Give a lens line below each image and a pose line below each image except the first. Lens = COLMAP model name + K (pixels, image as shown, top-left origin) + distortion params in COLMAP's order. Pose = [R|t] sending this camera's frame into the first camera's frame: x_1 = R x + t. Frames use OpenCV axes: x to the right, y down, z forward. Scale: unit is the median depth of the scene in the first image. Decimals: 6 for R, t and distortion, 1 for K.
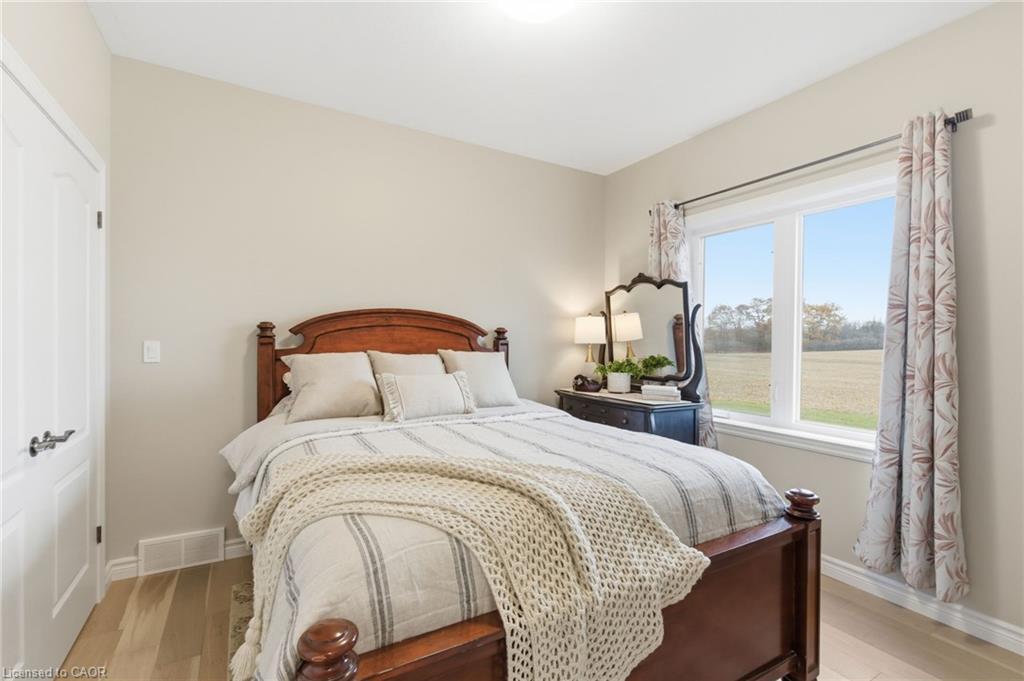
lens RADIAL K [[462.5, 0, 512.0], [0, 462.5, 340.5], [0, 0, 1]] dist [0.001975, -0.000089]
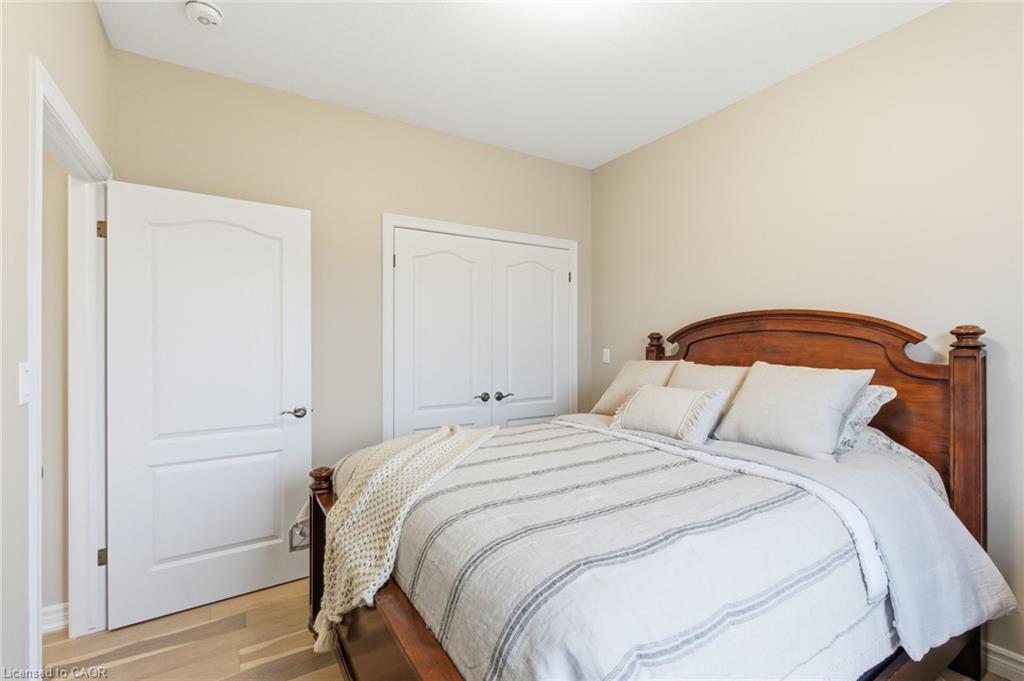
lens RADIAL K [[462.5, 0, 512.0], [0, 462.5, 340.5], [0, 0, 1]] dist [0.001975, -0.000089]
pose [[0.000701, -0.015246, -0.999884, 0.619009], [-0.006671, 0.999861, -0.015250, -0.000176], [0.999978, 0.006681, 0.000599, 0.605662]]
